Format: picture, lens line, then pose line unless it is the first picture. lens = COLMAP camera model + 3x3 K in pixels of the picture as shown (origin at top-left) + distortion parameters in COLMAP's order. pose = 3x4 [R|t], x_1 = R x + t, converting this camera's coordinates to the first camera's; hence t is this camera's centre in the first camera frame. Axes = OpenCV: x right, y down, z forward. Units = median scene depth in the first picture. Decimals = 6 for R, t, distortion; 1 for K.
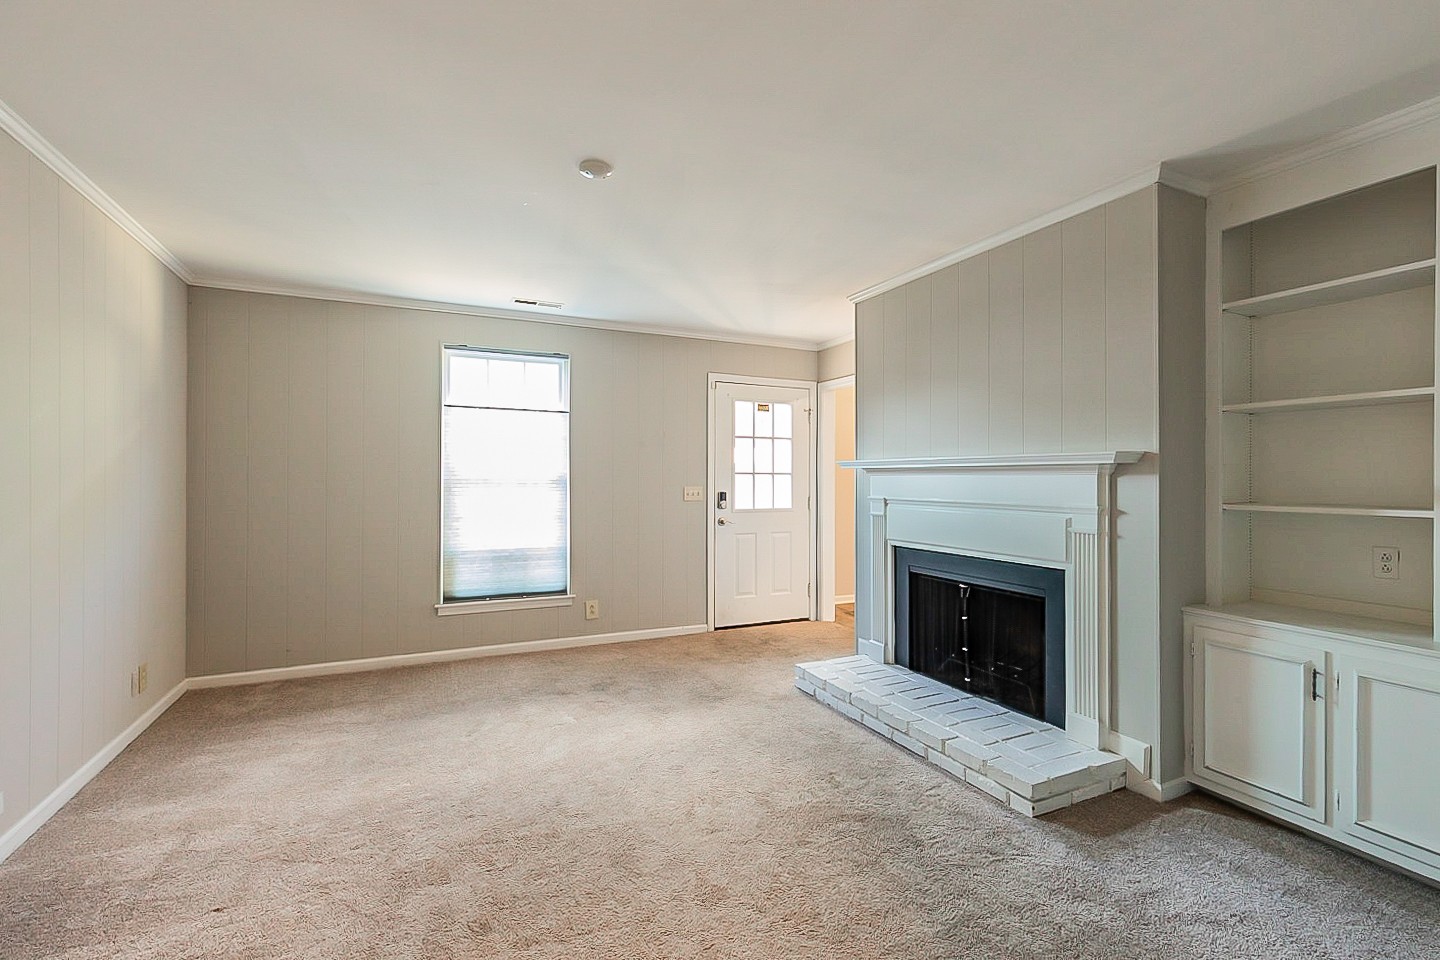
lens RADIAL K [[648.3, 0, 726.5], [0, 648.3, 479.1], [0, 0, 1]] dist [0.004530, 0.000168]
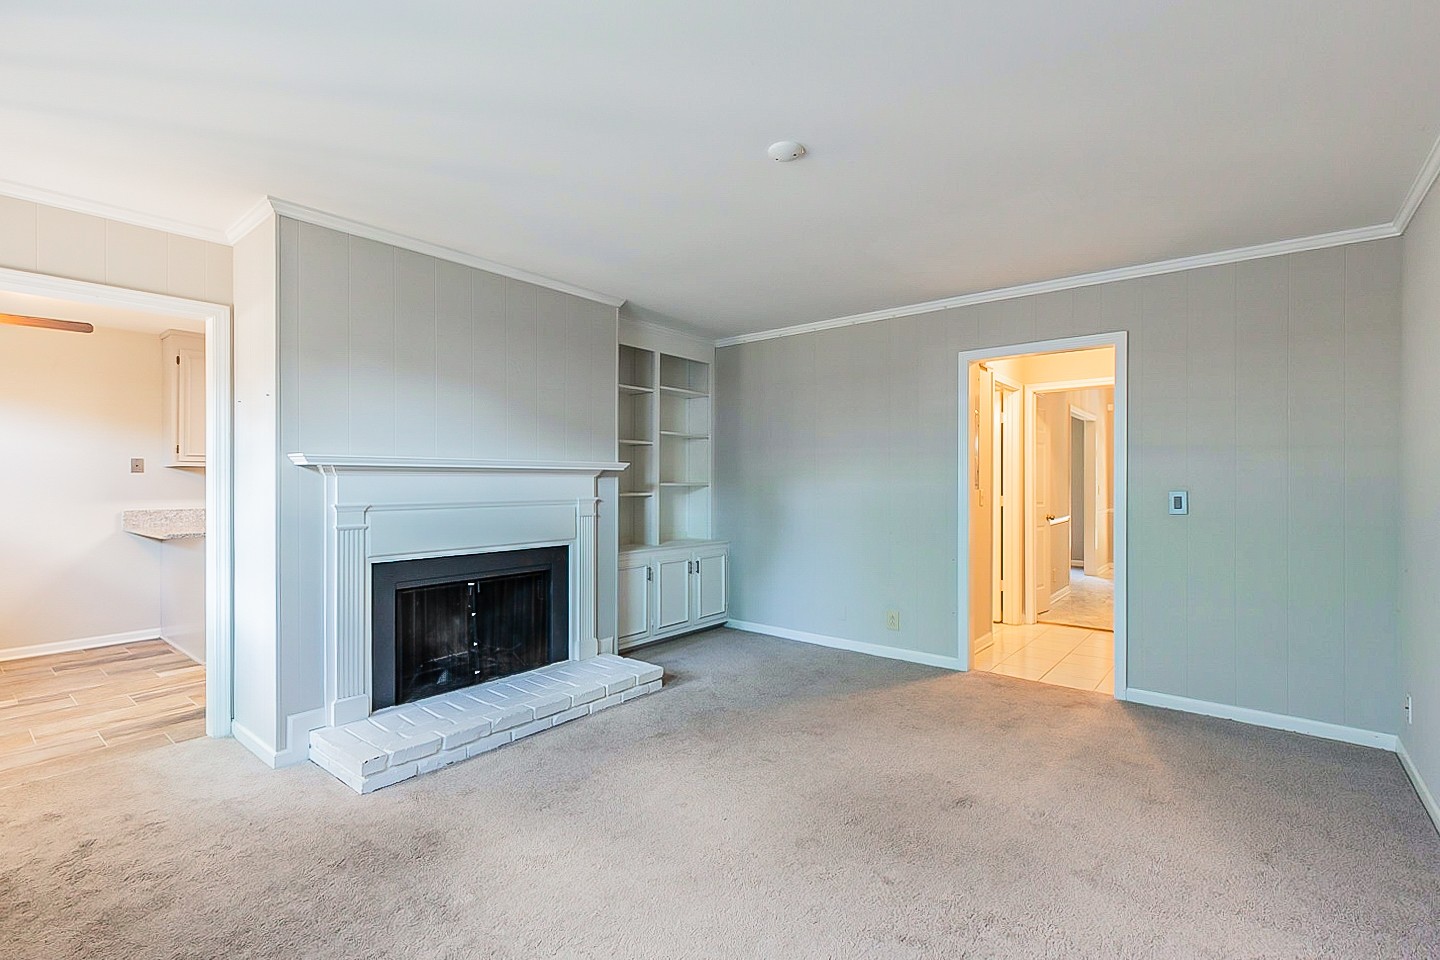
lens RADIAL K [[658.7, 0, 723.4], [0, 658.7, 484.1], [0, 0, 1]] dist [0.003405, 0.000543]
pose [[-0.440193, -0.013207, 0.897806, -0.737540], [-0.007596, 0.999911, 0.010985, -0.008460], [-0.897871, -0.001984, -0.440254, 1.087881]]
